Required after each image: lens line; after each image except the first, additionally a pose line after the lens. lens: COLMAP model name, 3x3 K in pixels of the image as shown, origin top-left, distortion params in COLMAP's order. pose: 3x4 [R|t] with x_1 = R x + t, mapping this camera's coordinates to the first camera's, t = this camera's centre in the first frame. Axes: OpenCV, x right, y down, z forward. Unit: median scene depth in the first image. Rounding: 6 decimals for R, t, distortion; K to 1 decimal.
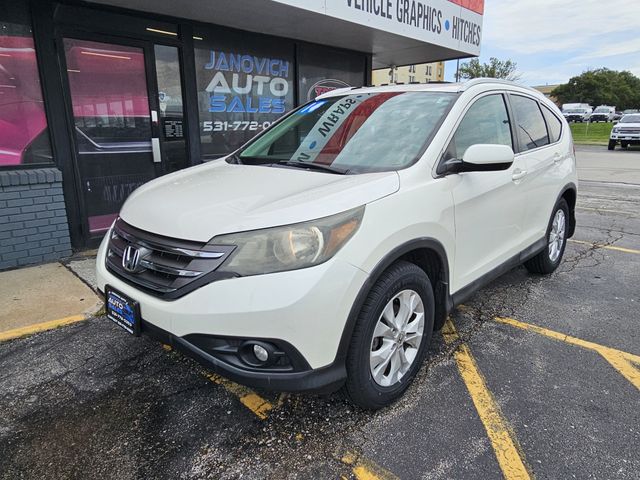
lens RADIAL K [[434.9, 0, 315.6], [0, 434.9, 242.2], [0, 0, 1]] dist [0.000373, 0.001785]
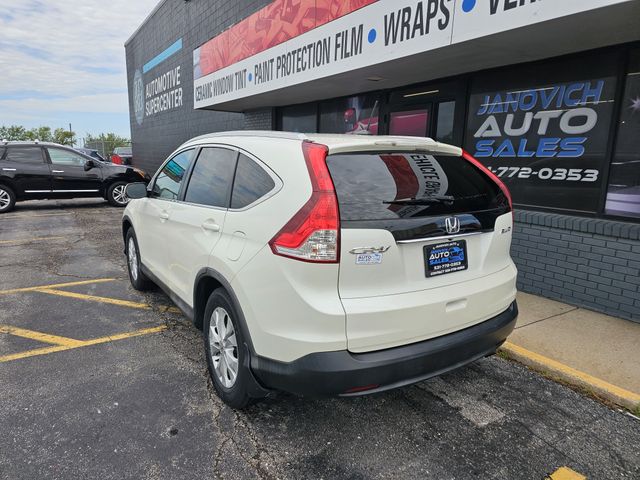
lens RADIAL K [[429.8, 0, 308.6], [0, 429.8, 238.9], [0, 0, 1]] dist [0.053048, -0.044411]
pose [[-0.254438, 0.184599, -0.949307, 0.822288], [-0.260447, 0.932266, 0.251092, -0.271208], [0.931358, 0.311132, -0.189126, 0.880497]]
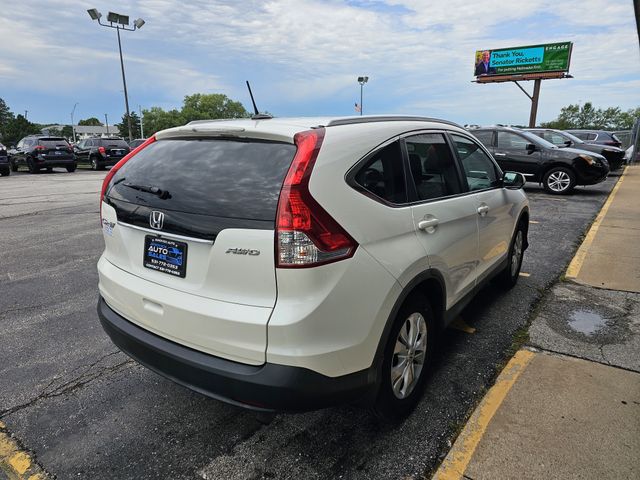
lens RADIAL K [[429.8, 0, 320.5], [0, 429.8, 243.0], [0, 0, 1]] dist [0.053048, -0.044411]
pose [[-0.992403, 0.027536, -0.119909, 0.311339], [-0.034885, 0.871652, 0.488882, -0.383387], [0.117981, 0.489351, -0.864070, 1.266558]]
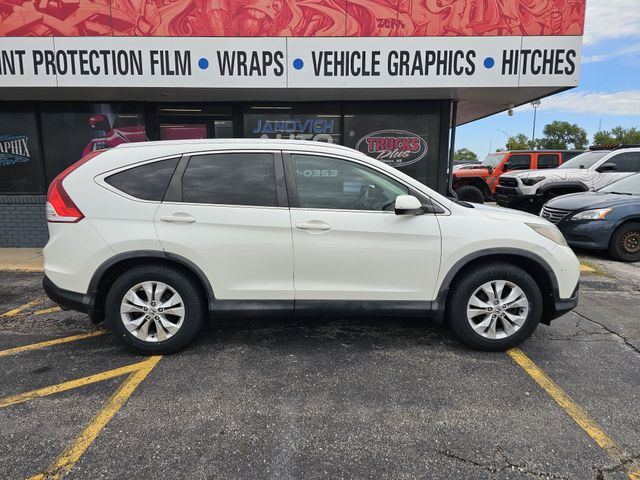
lens RADIAL K [[429.8, 0, 314.6], [0, 429.8, 242.1], [0, 0, 1]] dist [0.053048, -0.044411]
pose [[0.682942, 0.126596, -0.719419, 0.892342], [-0.186764, 0.982395, -0.004423, -0.080921], [0.706194, 0.137382, 0.694562, 0.214601]]
